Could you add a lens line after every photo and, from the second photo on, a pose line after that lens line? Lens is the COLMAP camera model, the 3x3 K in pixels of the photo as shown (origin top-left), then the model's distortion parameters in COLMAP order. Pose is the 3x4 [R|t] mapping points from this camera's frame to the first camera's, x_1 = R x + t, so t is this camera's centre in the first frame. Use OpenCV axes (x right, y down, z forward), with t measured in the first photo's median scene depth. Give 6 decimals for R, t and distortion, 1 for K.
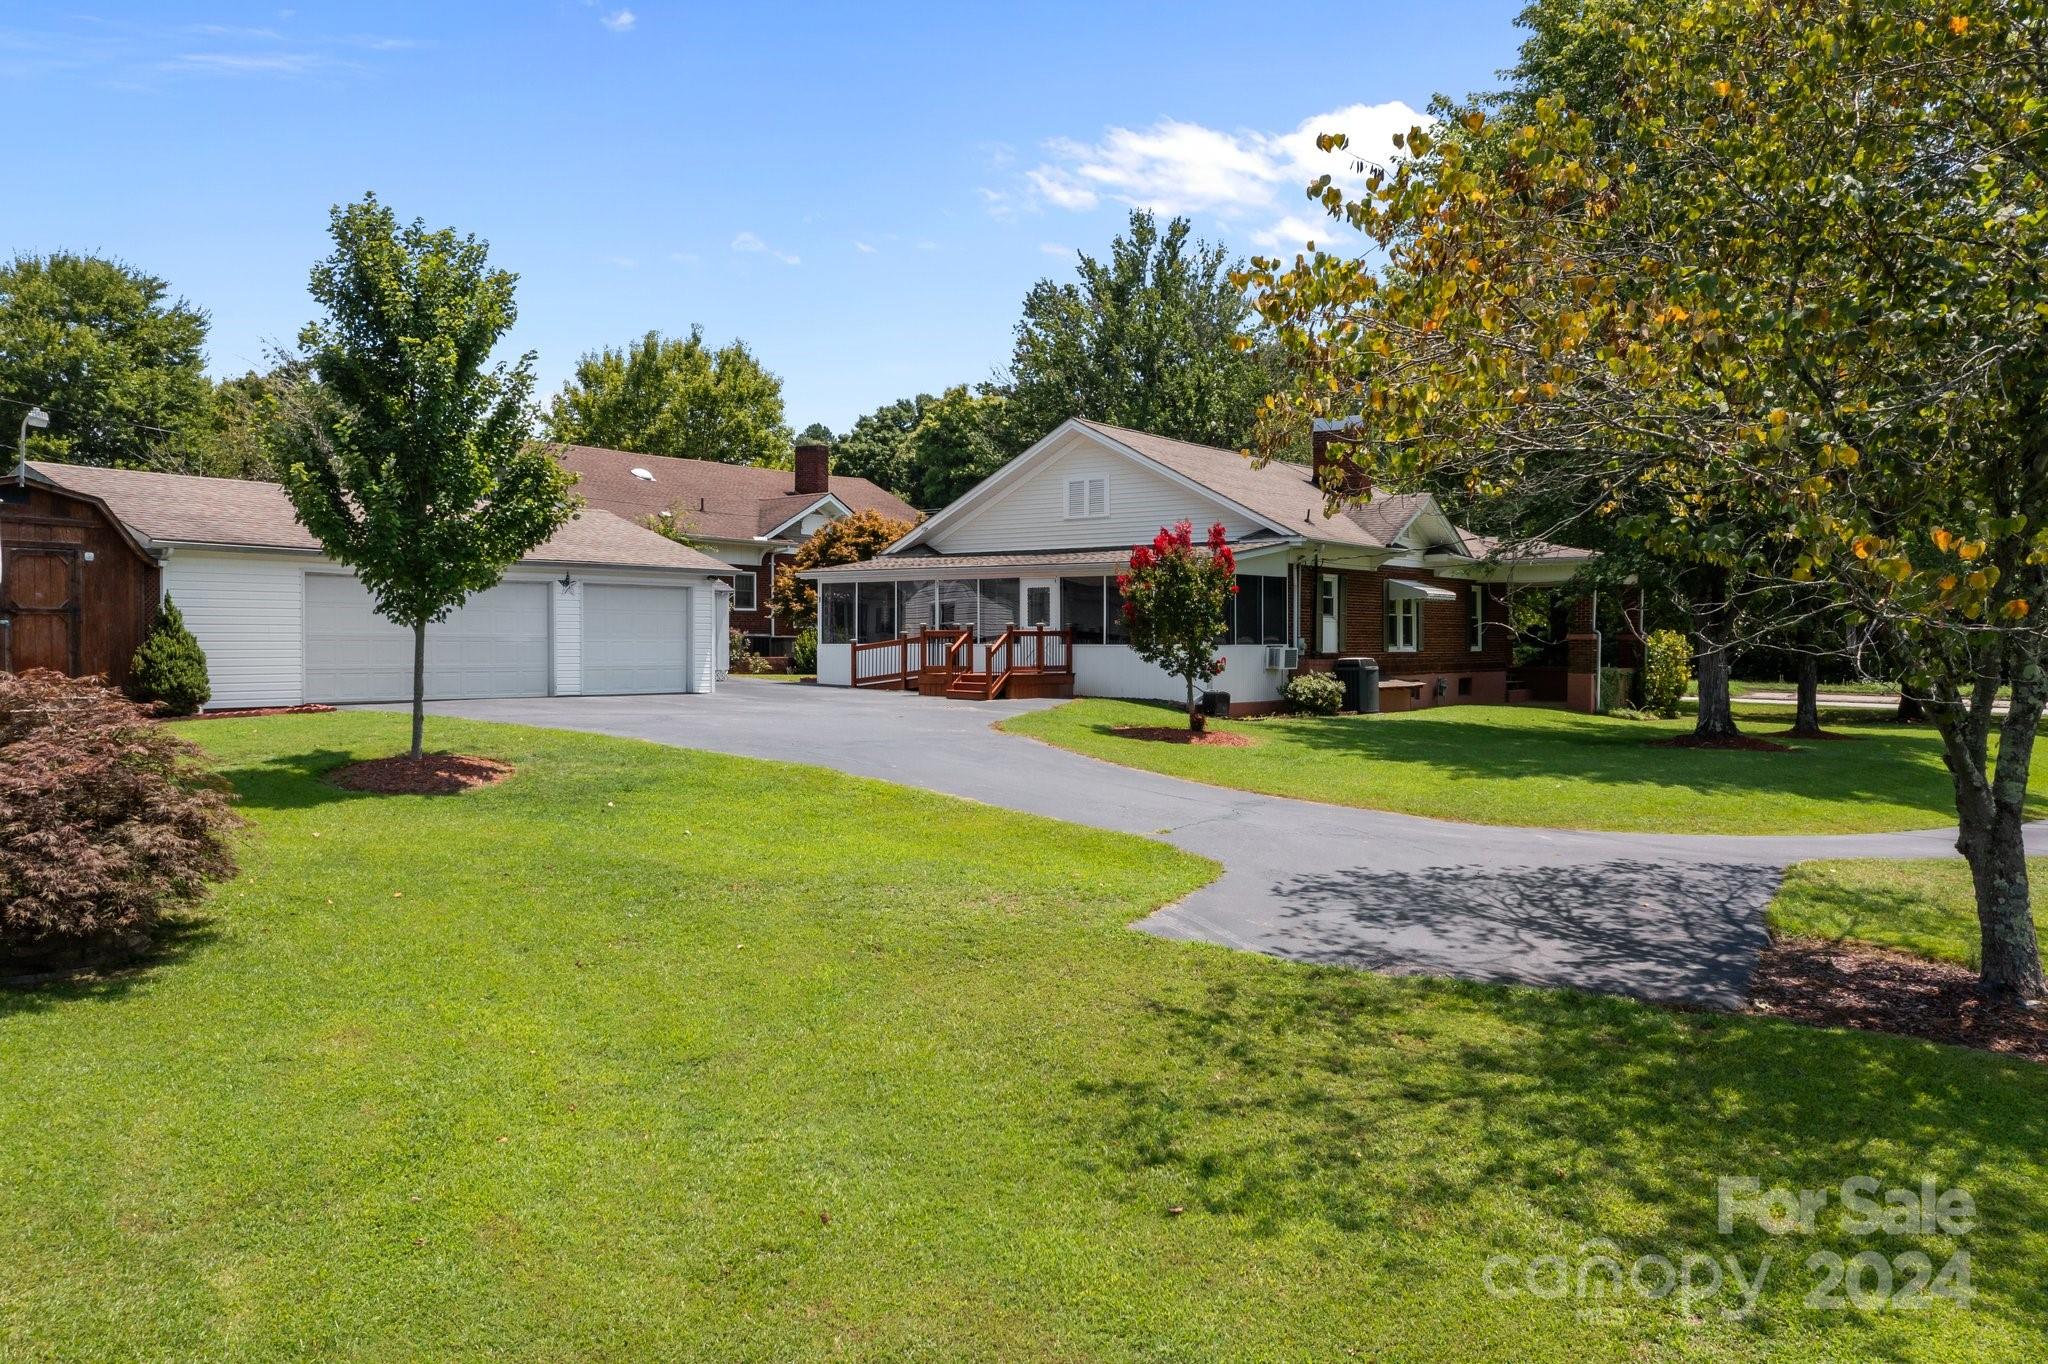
lens RADIAL K [[1634.1, 0, 1025.6], [0, 1634.1, 676.7], [0, 0, 1]] dist [-0.004267, 0.024705]
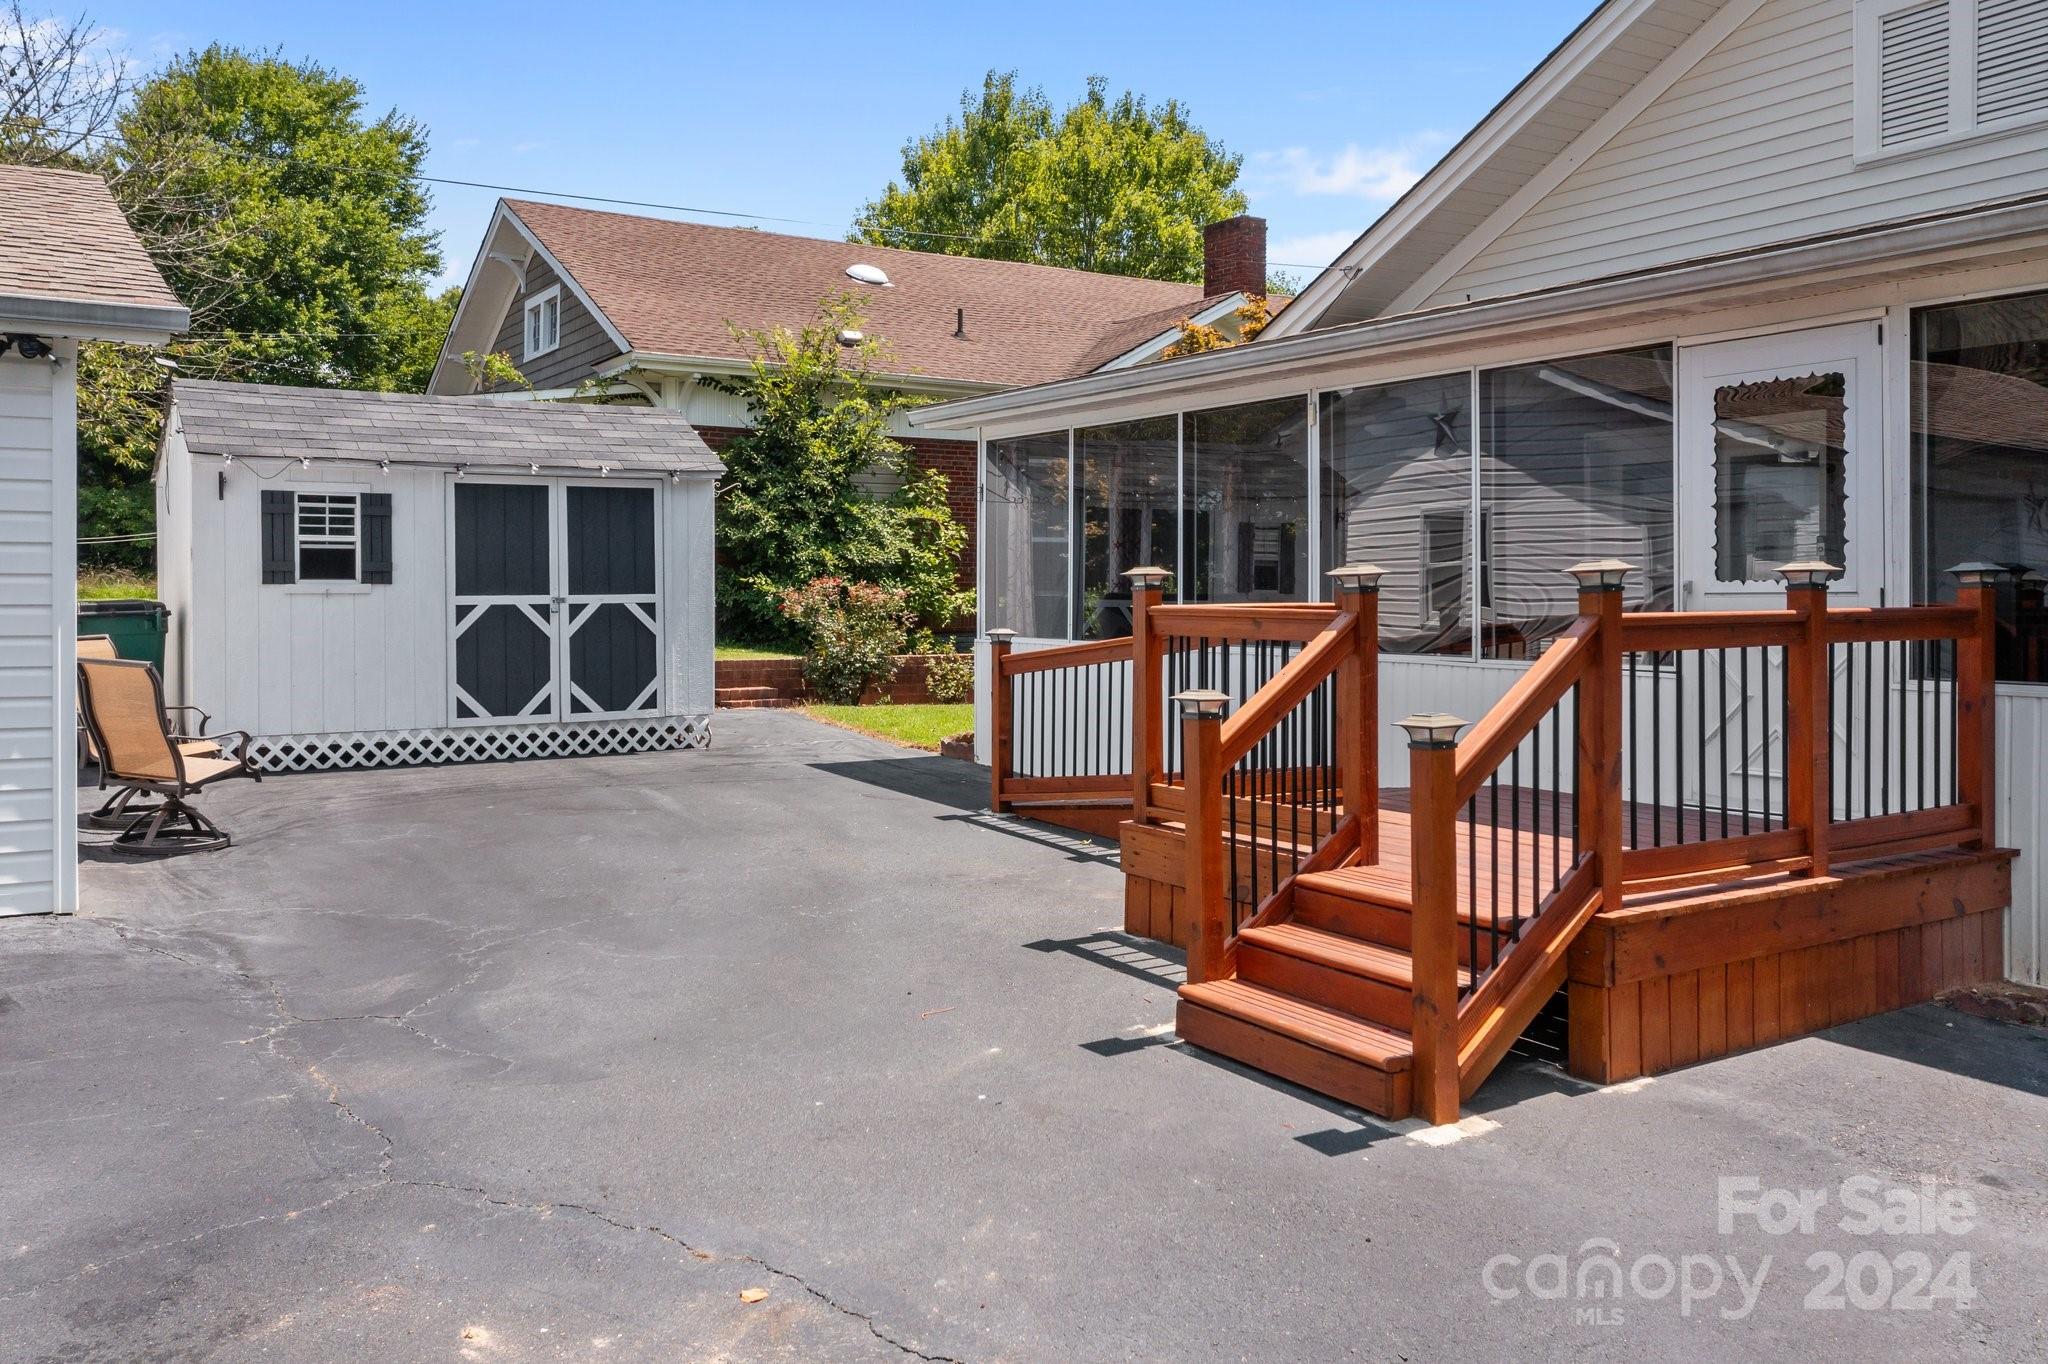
lens RADIAL K [[1634.1, 0, 1004.2], [0, 1634.1, 587.7], [0, 0, 1]] dist [-0.004267, 0.024705]
pose [[0.926735, -0.002194, -0.375710, -0.003596], [-0.003455, 0.999891, -0.014359, -0.025847], [0.375701, 0.014605, 0.926626, 0.765825]]
